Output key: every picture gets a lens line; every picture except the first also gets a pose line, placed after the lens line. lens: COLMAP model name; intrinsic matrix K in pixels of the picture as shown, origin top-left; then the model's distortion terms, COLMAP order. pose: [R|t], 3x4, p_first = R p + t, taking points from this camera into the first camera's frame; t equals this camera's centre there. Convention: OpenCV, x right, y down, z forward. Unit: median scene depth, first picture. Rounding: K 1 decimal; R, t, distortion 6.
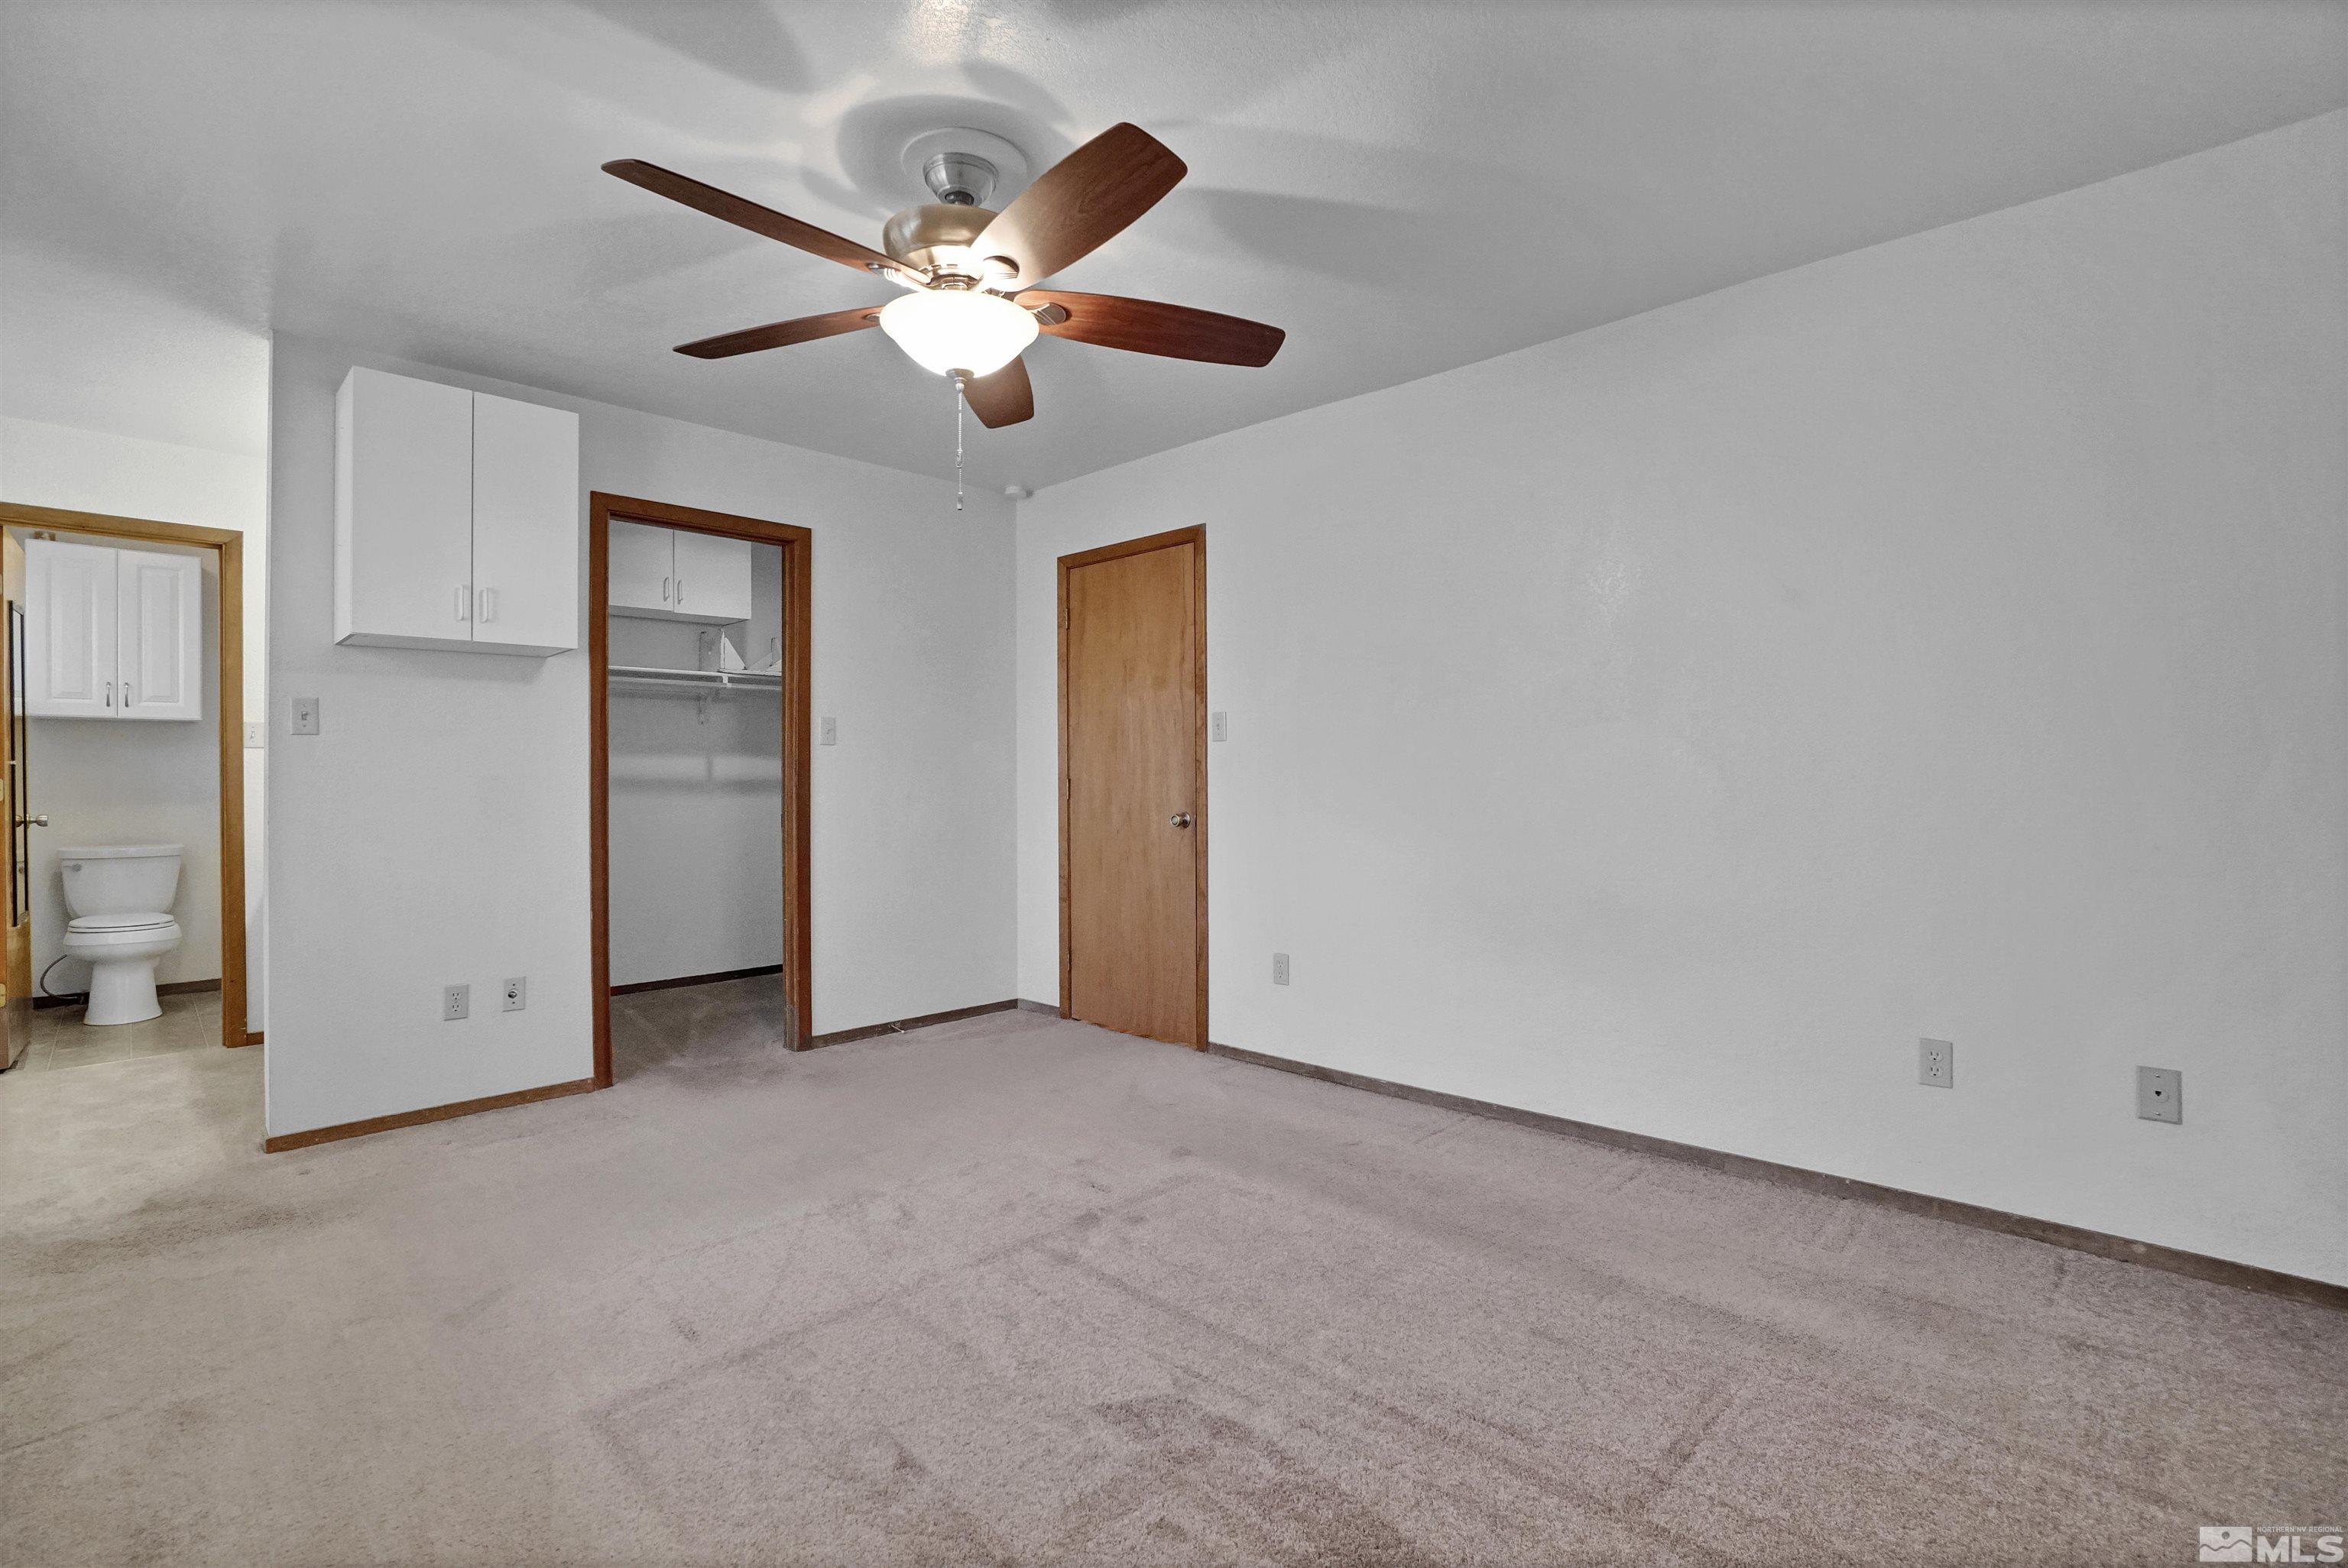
lens RADIAL K [[1046.1, 0, 1175.1], [0, 1046.1, 780.2], [0, 0, 1]] dist [-0.013334, 0.000316]
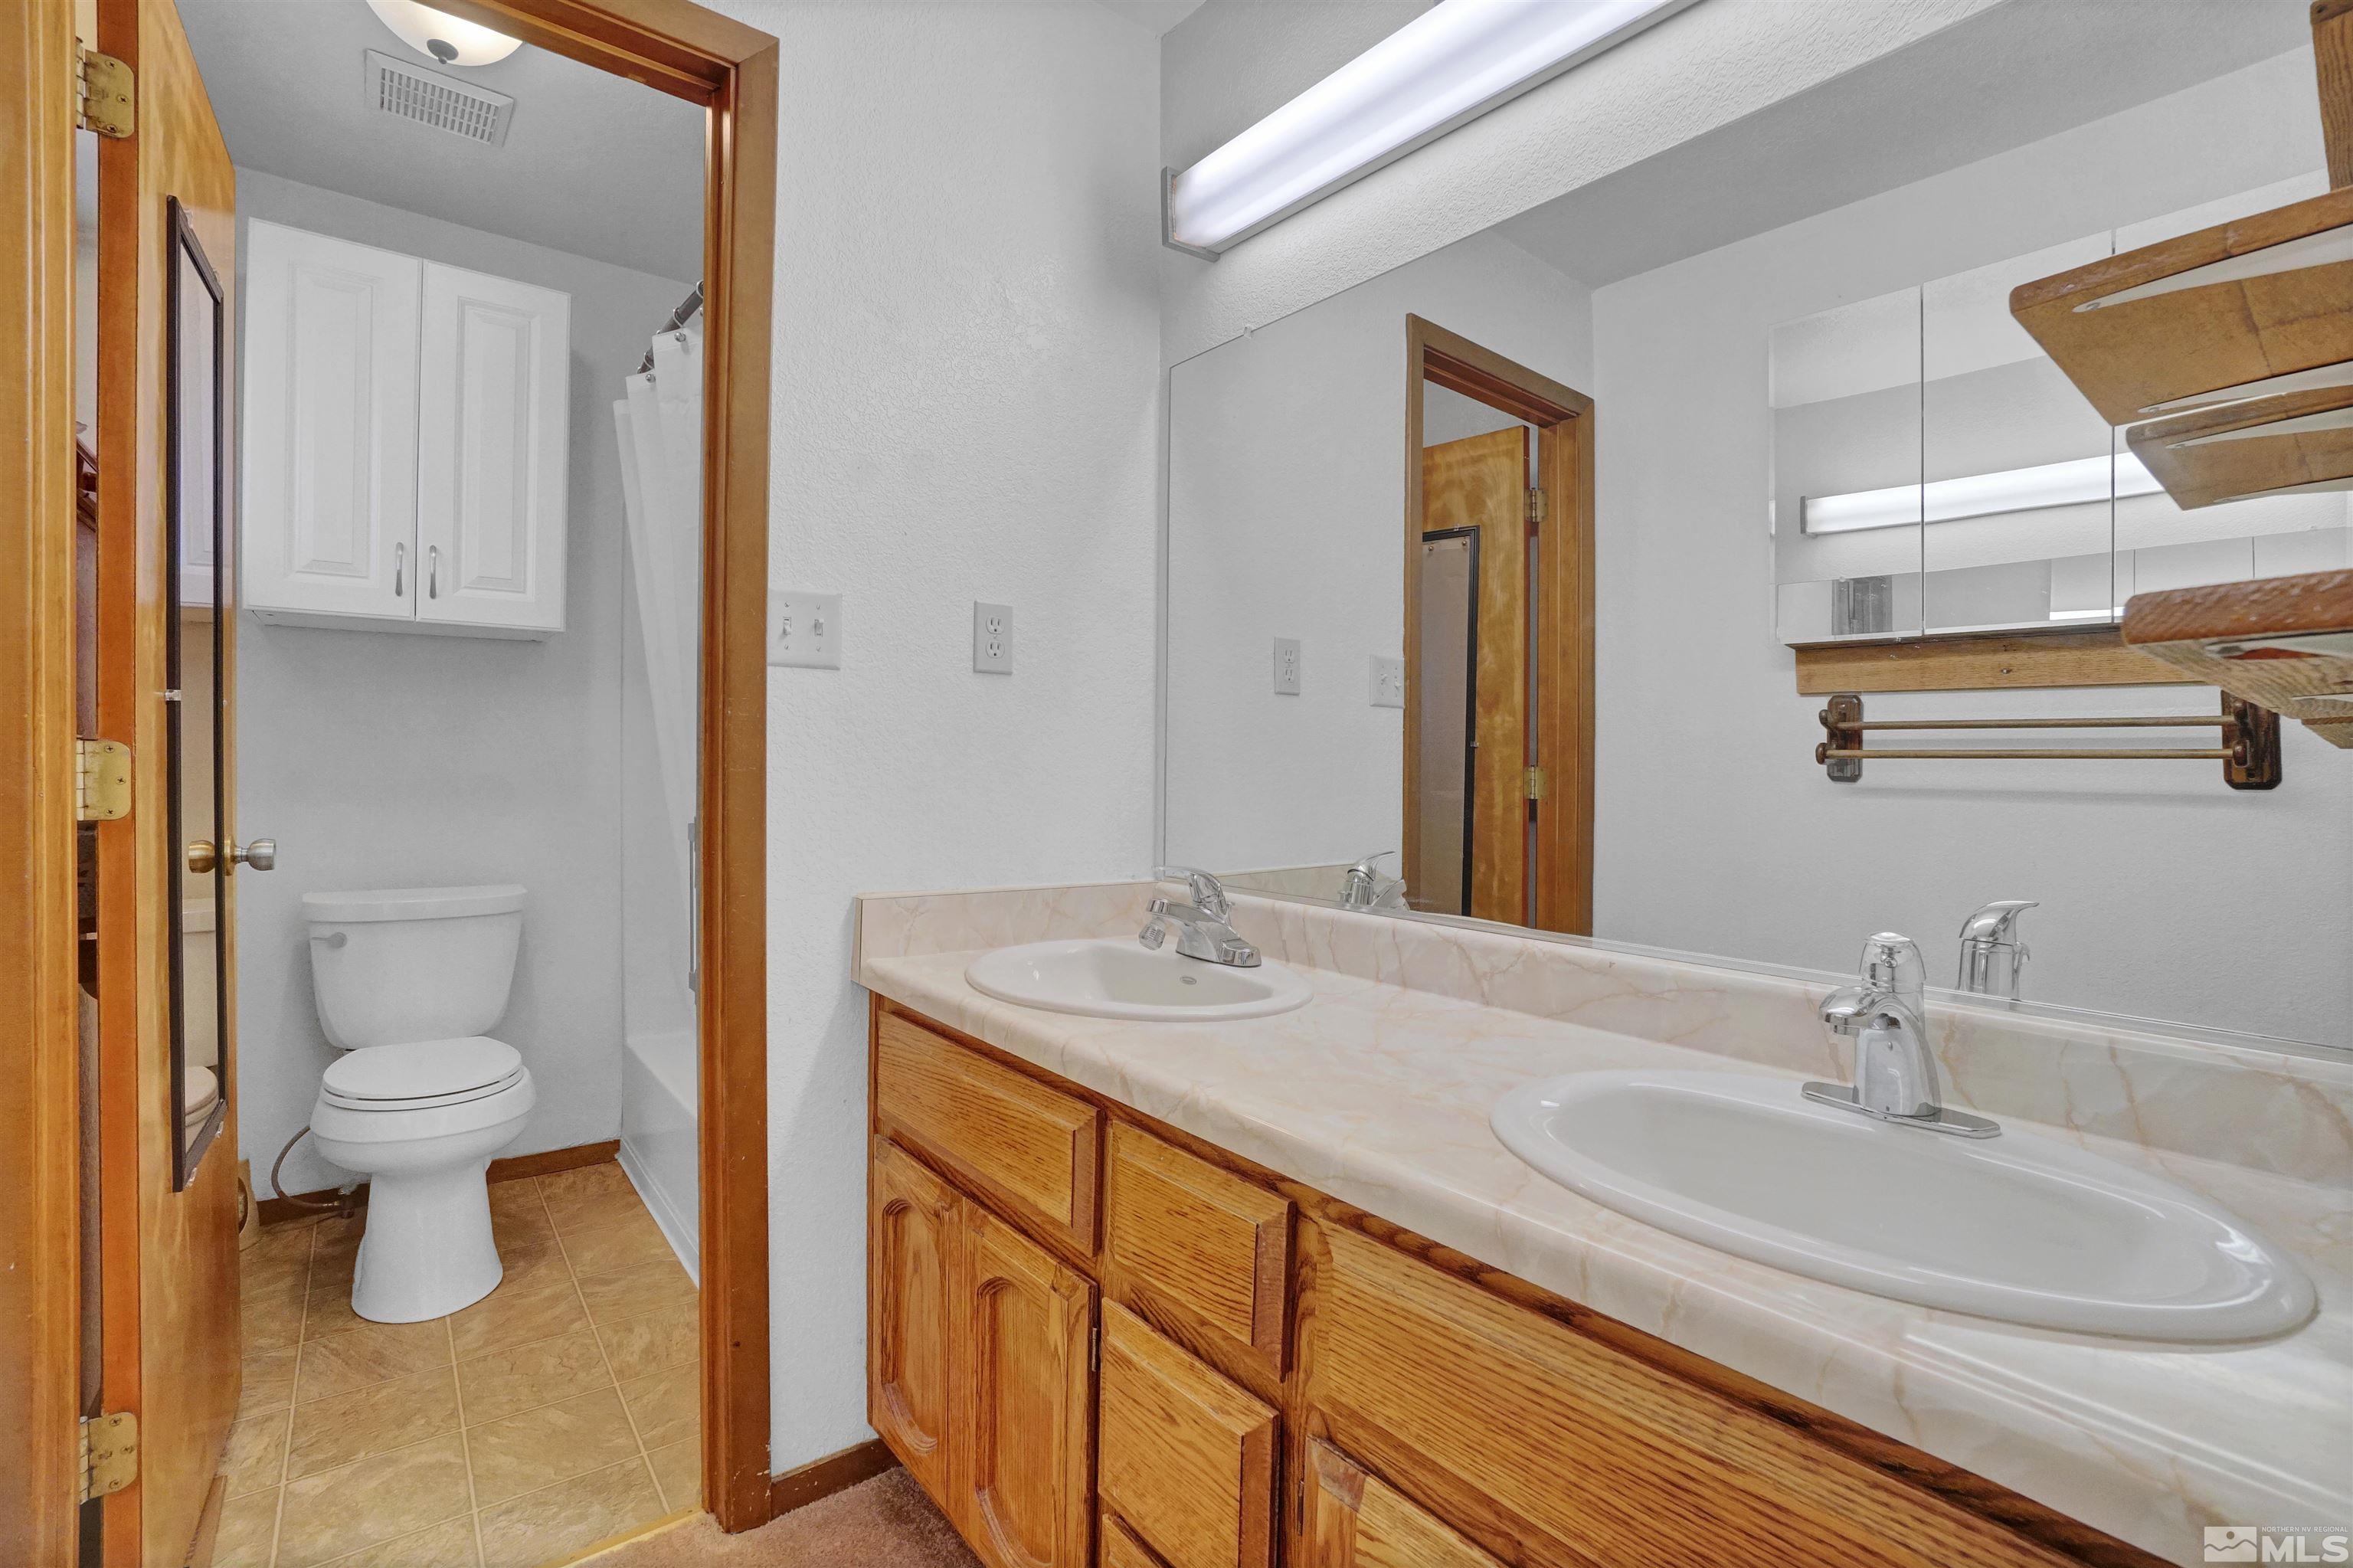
lens RADIAL K [[1055.3, 0, 1159.7], [0, 1055.3, 780.5], [0, 0, 1]] dist [-0.062001, 0.020797]
pose [[0.990718, 0.019703, -0.134495, -0.640158], [-0.018510, 0.999778, 0.010115, 0.000740], [0.134664, -0.007532, 0.990863, 0.597420]]
